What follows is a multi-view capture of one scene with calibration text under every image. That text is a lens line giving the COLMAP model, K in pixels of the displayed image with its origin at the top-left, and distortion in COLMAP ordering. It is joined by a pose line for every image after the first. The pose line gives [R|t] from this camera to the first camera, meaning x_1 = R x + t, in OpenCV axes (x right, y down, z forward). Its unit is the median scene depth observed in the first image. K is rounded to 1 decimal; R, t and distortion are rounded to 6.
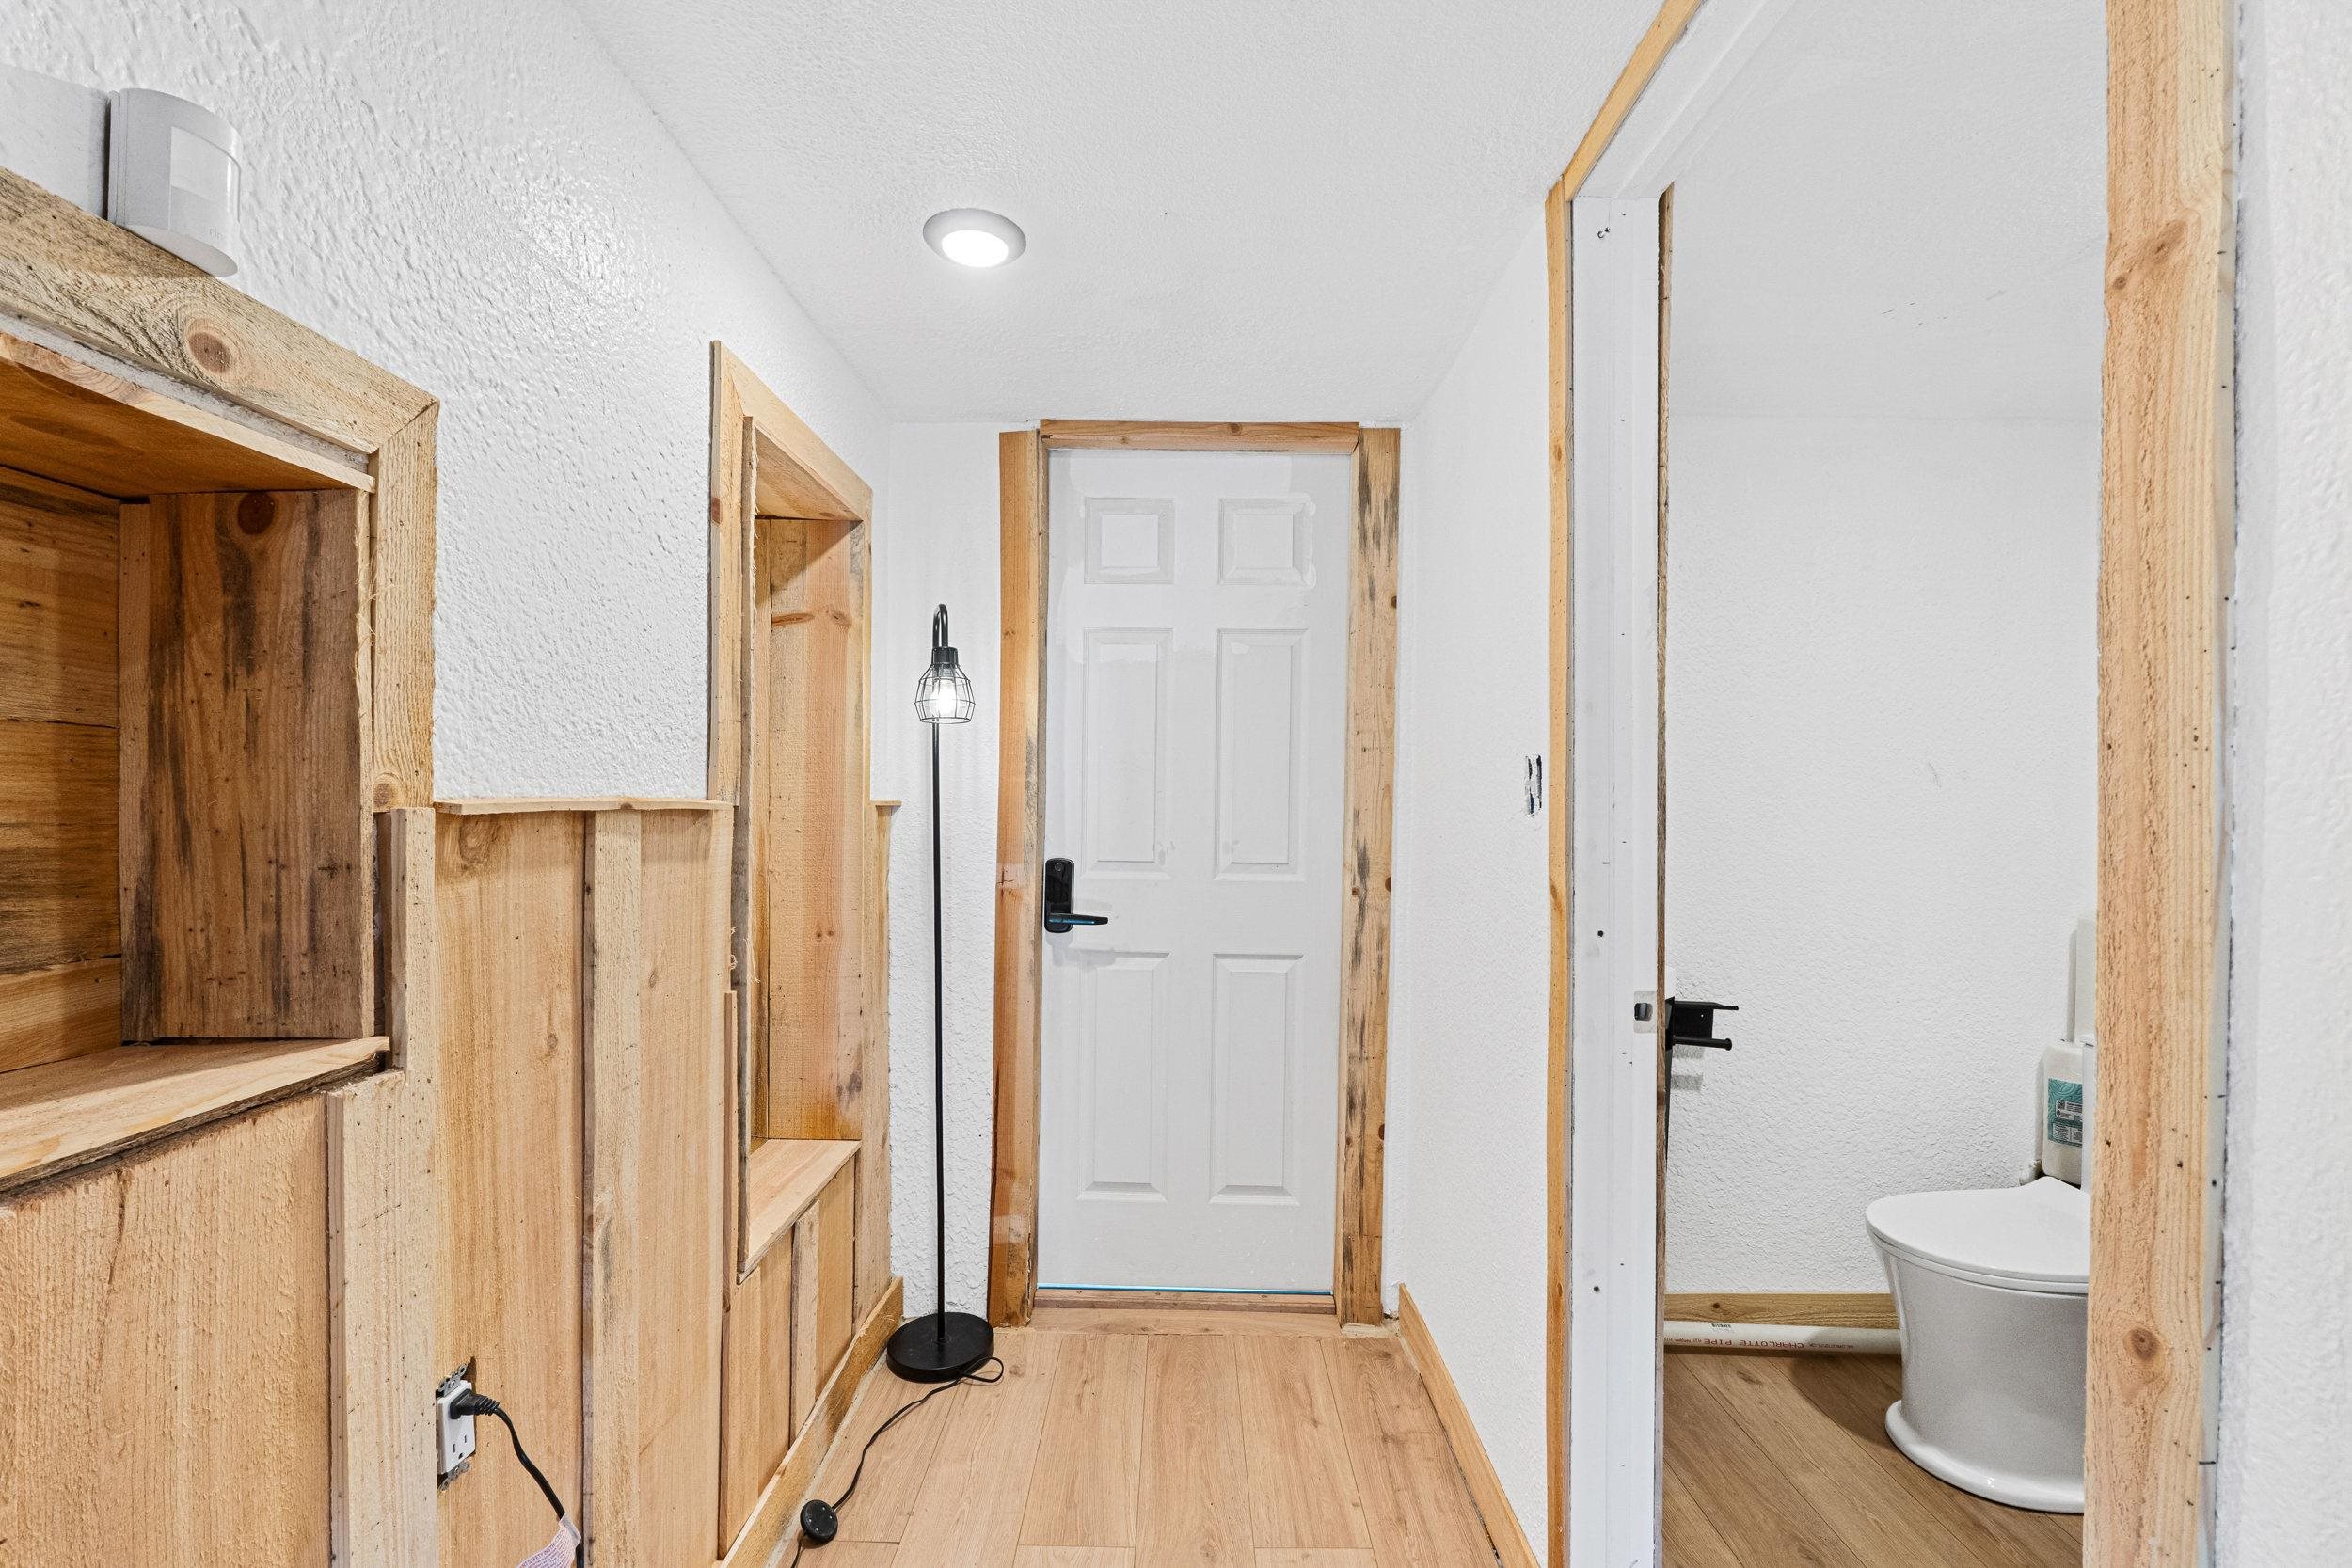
lens RADIAL K [[993.4, 0, 1176.0], [0, 993.4, 784.0], [0, 0, 1]] dist [-0.008091, 0.000227]
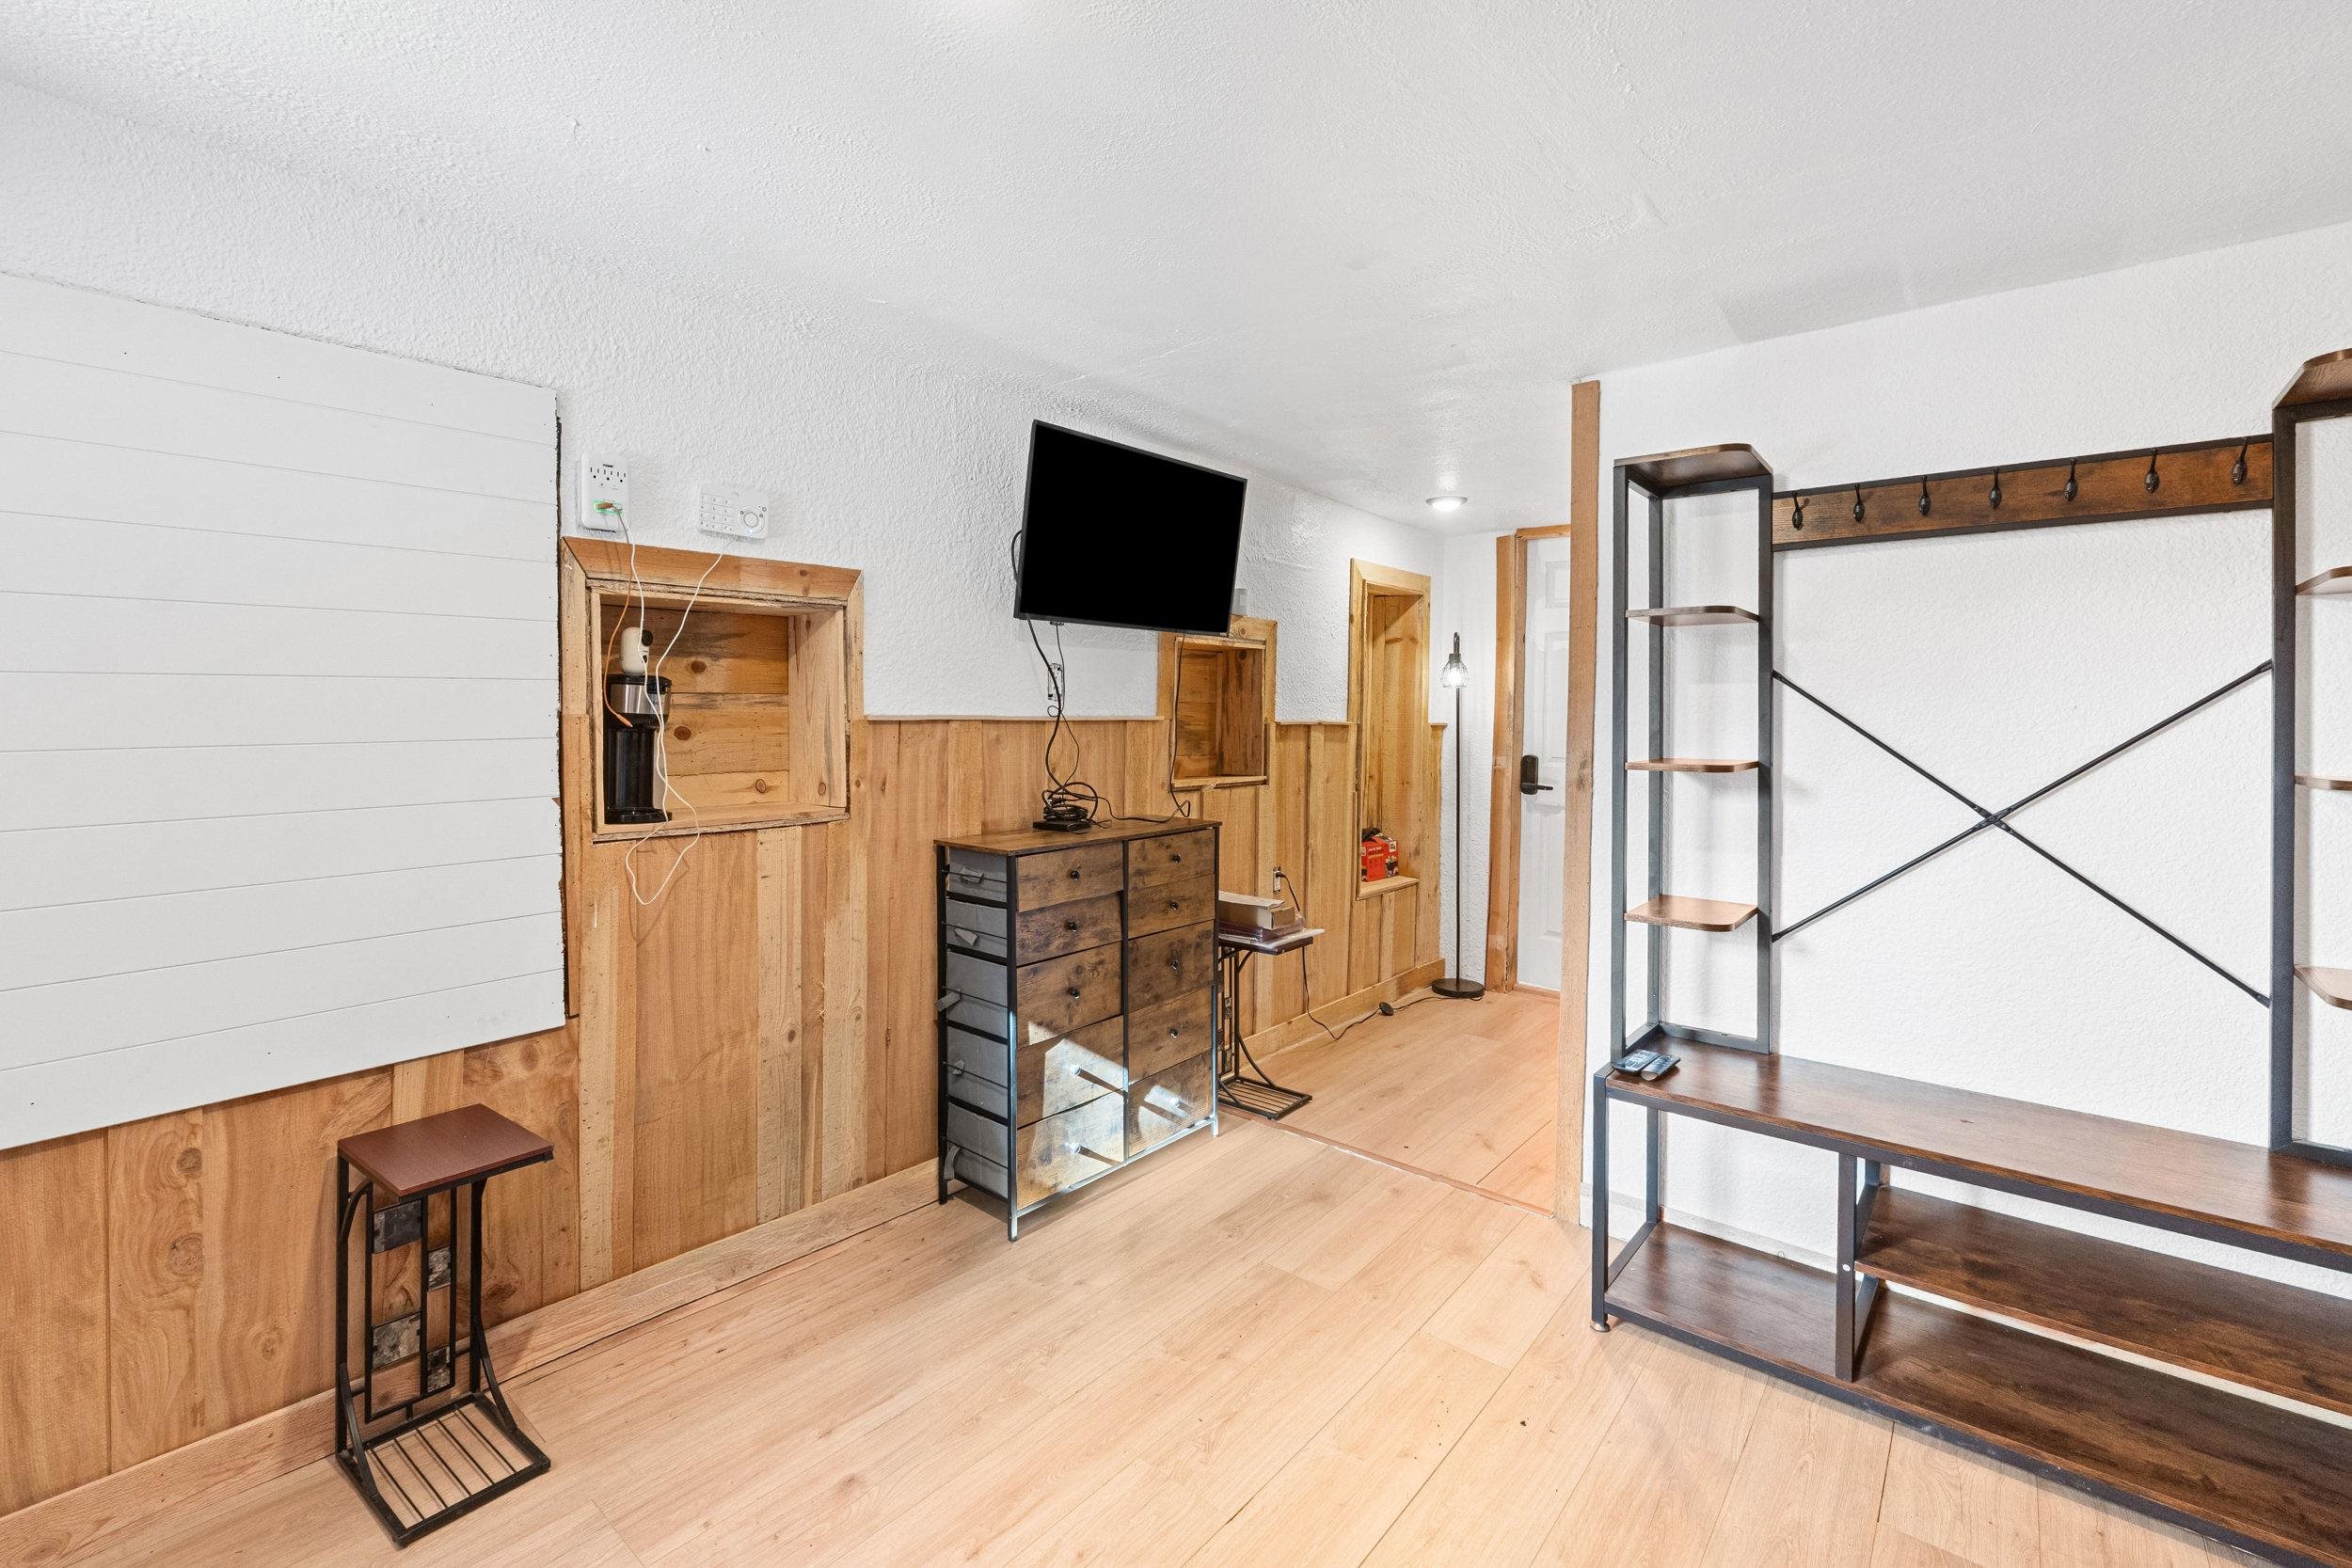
lens RADIAL K [[993.4, 0, 1176.0], [0, 993.4, 784.0], [0, 0, 1]] dist [-0.008091, 0.000227]
pose [[0.771920, 0.049835, -0.633764, 0.668340], [-0.001590, 0.997071, 0.076467, -0.016279], [0.635718, -0.058019, 0.769738, -1.051385]]
